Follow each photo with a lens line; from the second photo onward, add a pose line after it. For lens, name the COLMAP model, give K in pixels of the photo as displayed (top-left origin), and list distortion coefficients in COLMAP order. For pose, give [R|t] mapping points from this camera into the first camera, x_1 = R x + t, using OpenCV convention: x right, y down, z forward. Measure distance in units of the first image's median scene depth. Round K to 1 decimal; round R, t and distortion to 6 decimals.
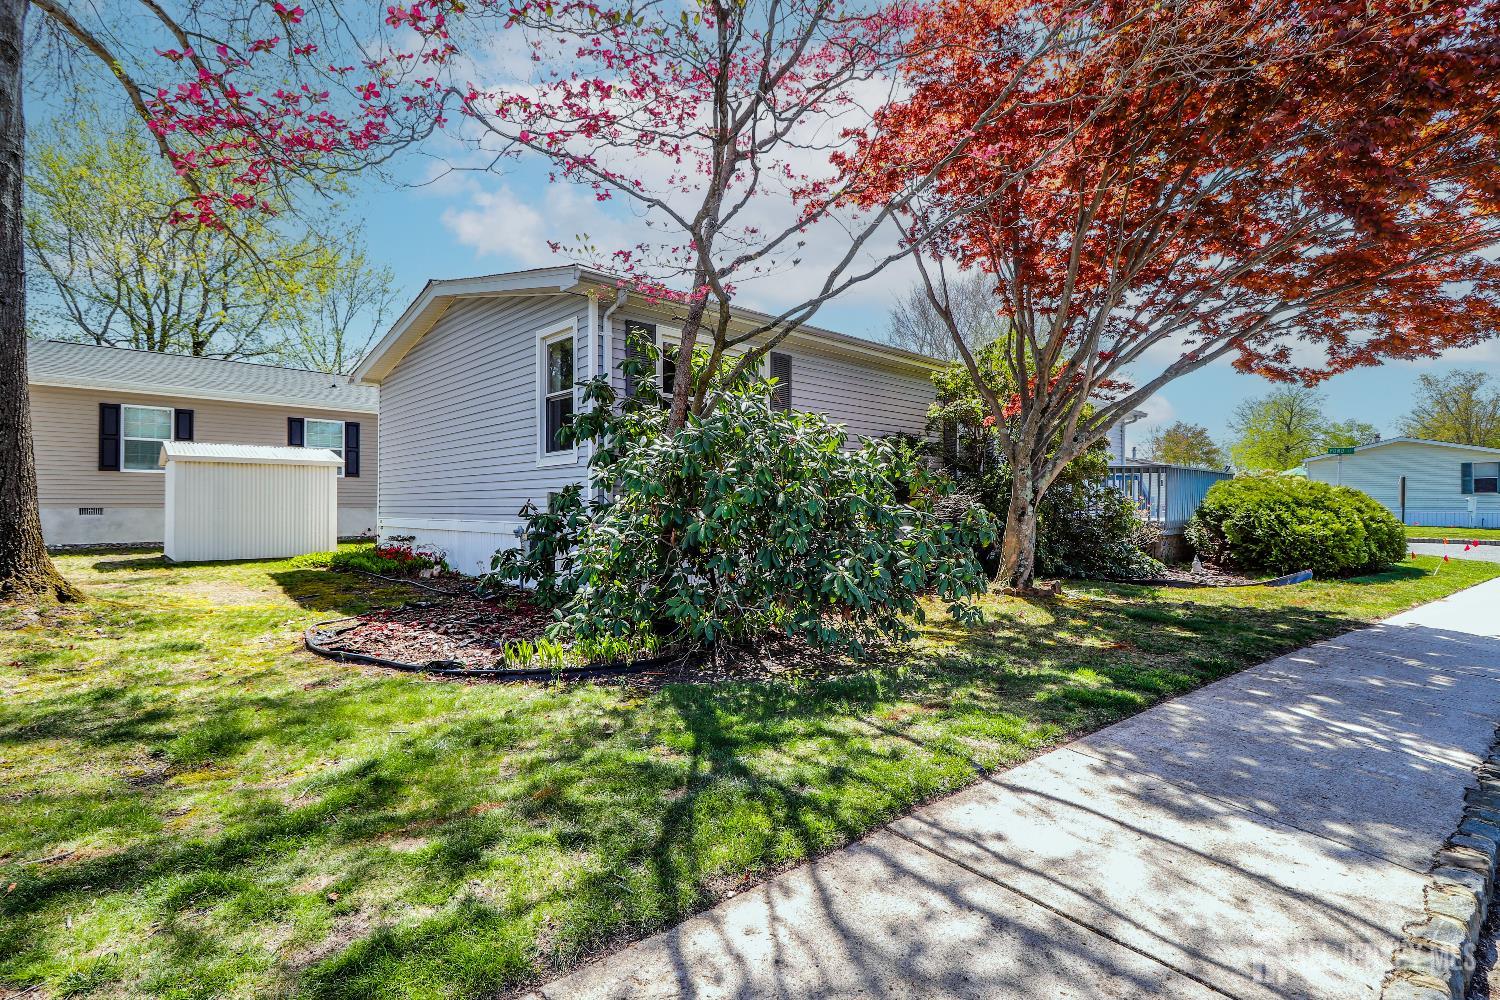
lens RADIAL K [[705.3, 0, 753.6], [0, 705.3, 508.6], [0, 0, 1]] dist [-0.000747, -0.011412]
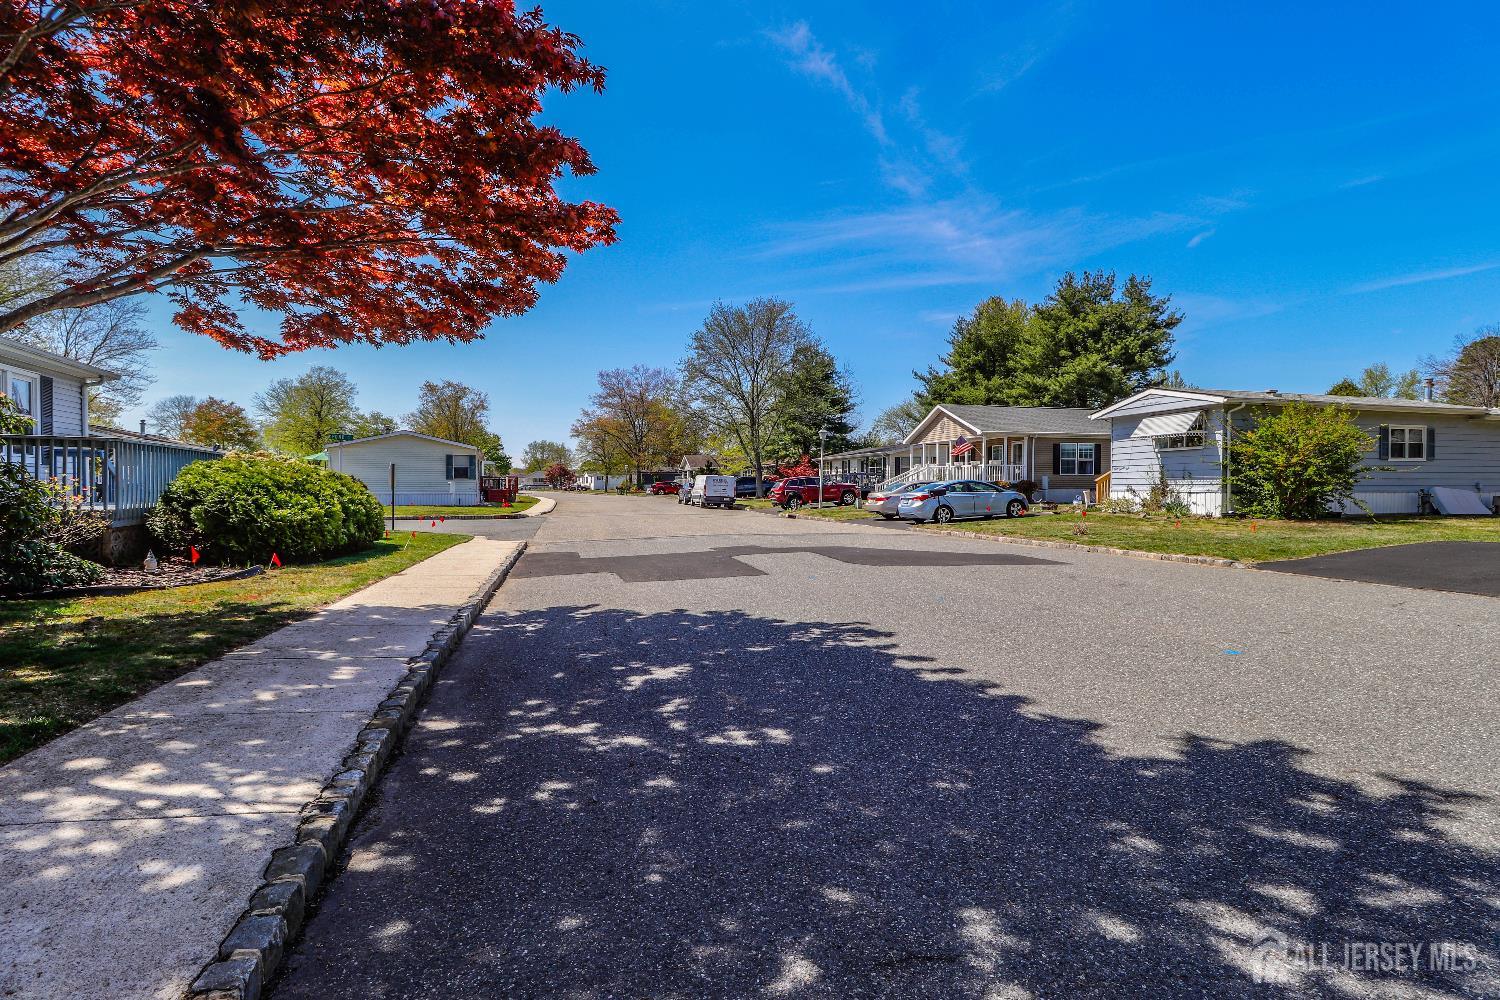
lens RADIAL K [[705.3, 0, 753.6], [0, 705.3, 508.6], [0, 0, 1]] dist [-0.000747, -0.011412]
pose [[0.366899, -0.028457, 0.929825, 0.131762], [0.006934, 0.999588, 0.027856, 0.000151], [-0.930235, -0.003773, 0.366945, 0.055225]]
